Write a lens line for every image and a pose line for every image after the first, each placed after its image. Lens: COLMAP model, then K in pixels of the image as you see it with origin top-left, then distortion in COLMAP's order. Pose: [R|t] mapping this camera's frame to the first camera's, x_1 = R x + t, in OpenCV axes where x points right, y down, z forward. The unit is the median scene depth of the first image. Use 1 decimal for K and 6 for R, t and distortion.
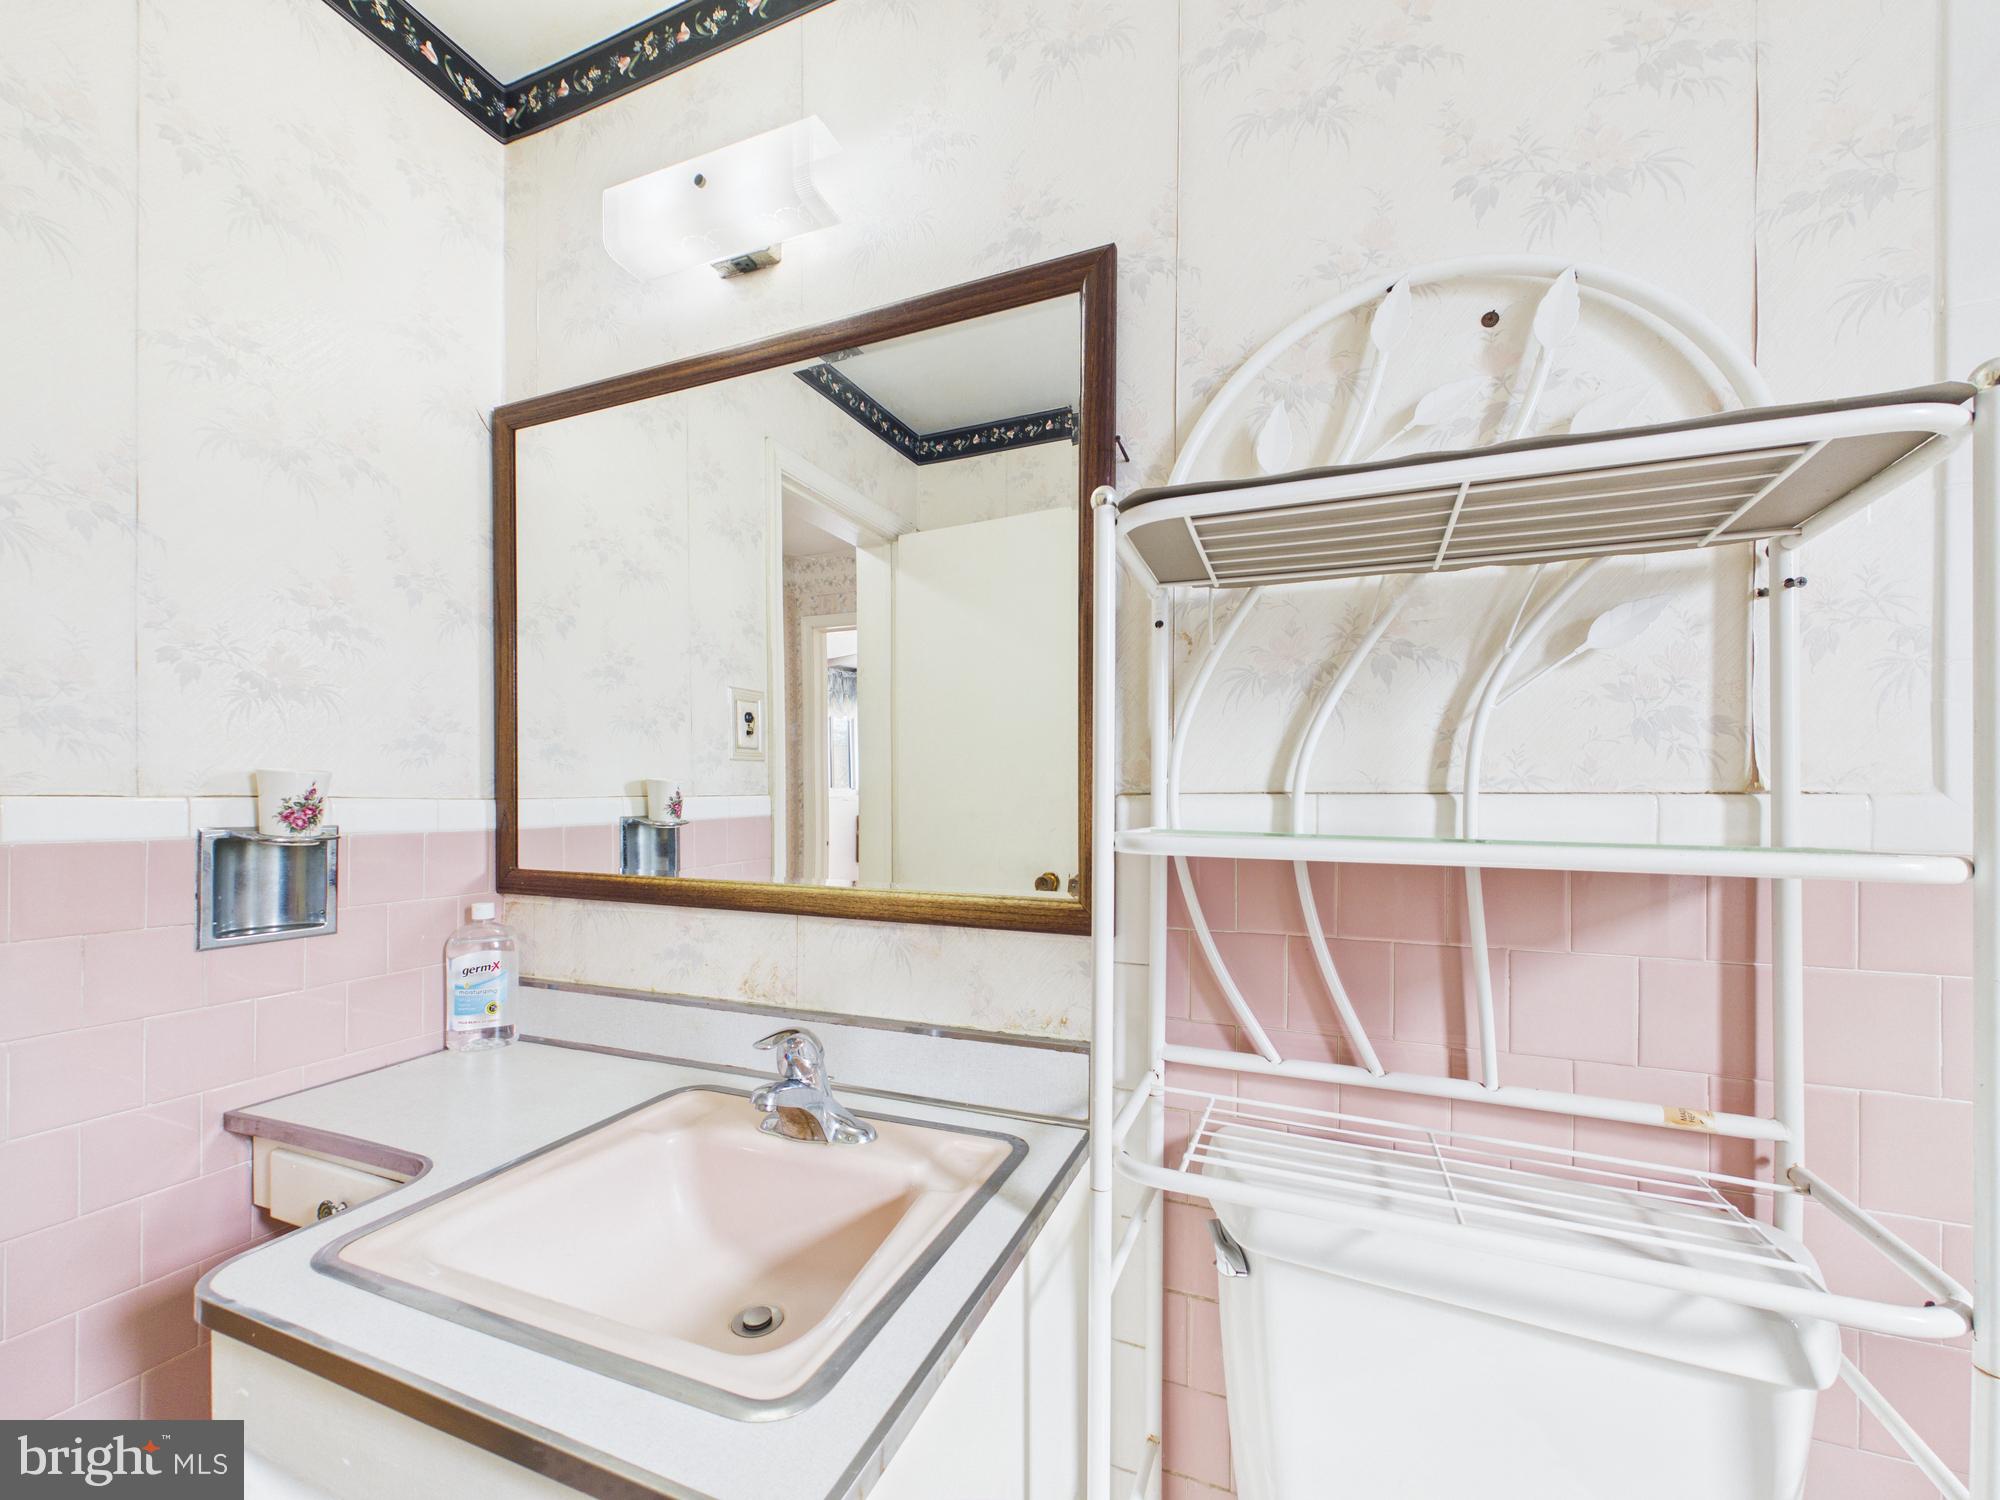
lens RADIAL K [[784.5, 0, 1008.0], [0, 784.5, 802.7], [0, 0, 1]] dist [-0.000127, -0.000008]
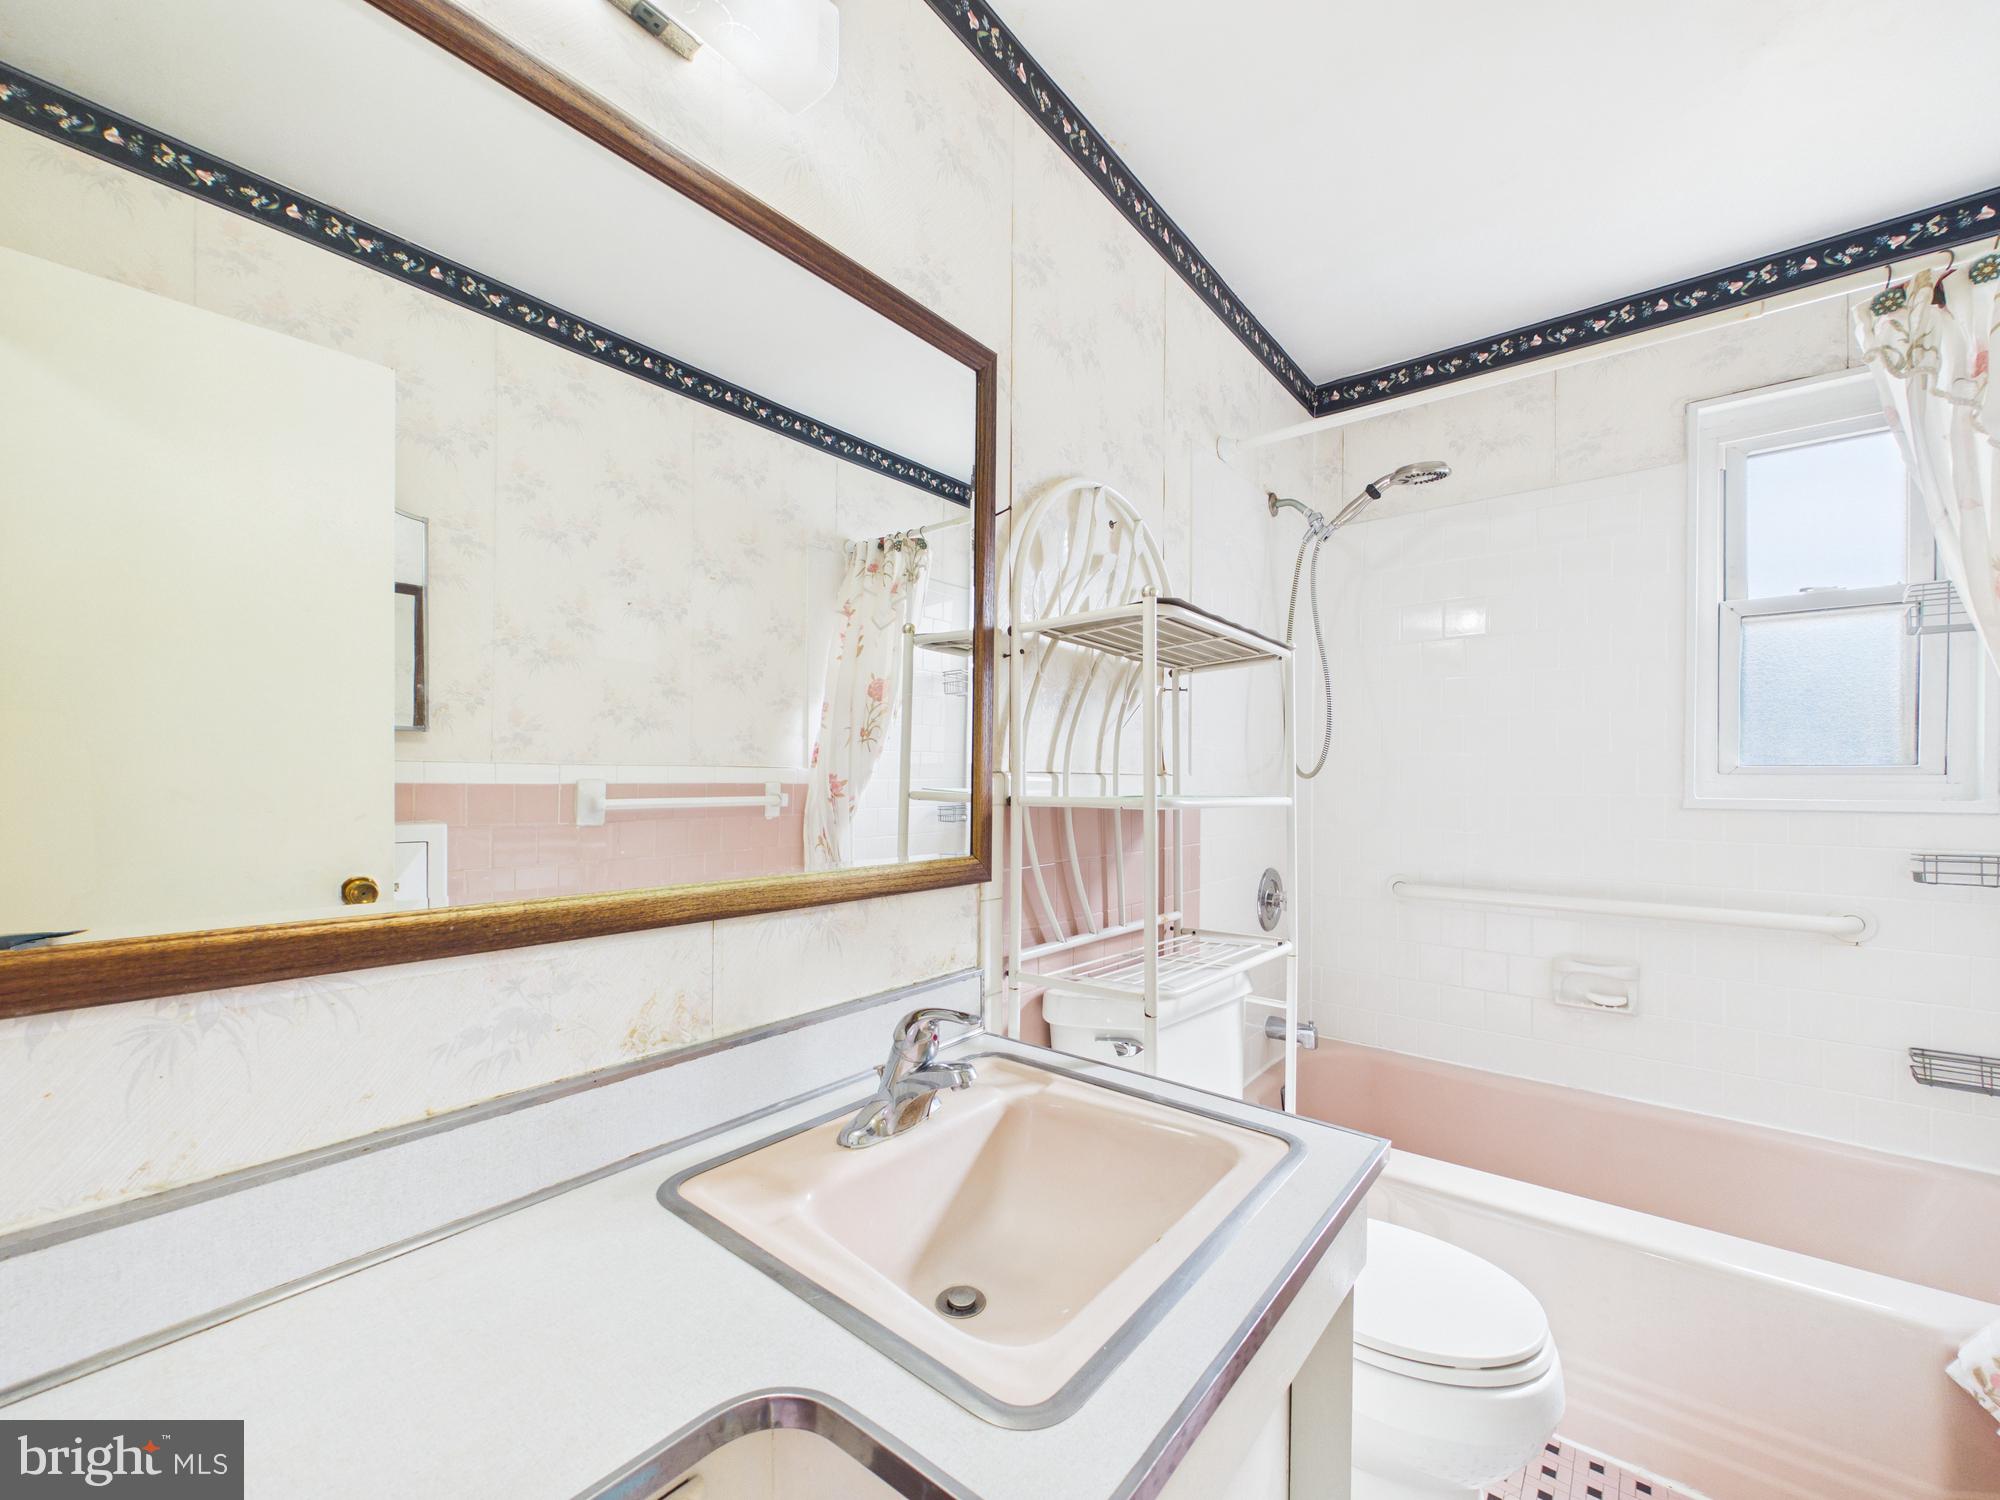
lens RADIAL K [[802.5, 0, 997.3], [0, 802.5, 775.2], [0, 0, 1]] dist [0.000214, 0.000124]
pose [[0.301099, 0.004066, 0.953584, -1.151856], [-0.007320, 0.999971, -0.001953, -0.003181], [-0.953565, -0.006392, 0.301120, 0.590486]]
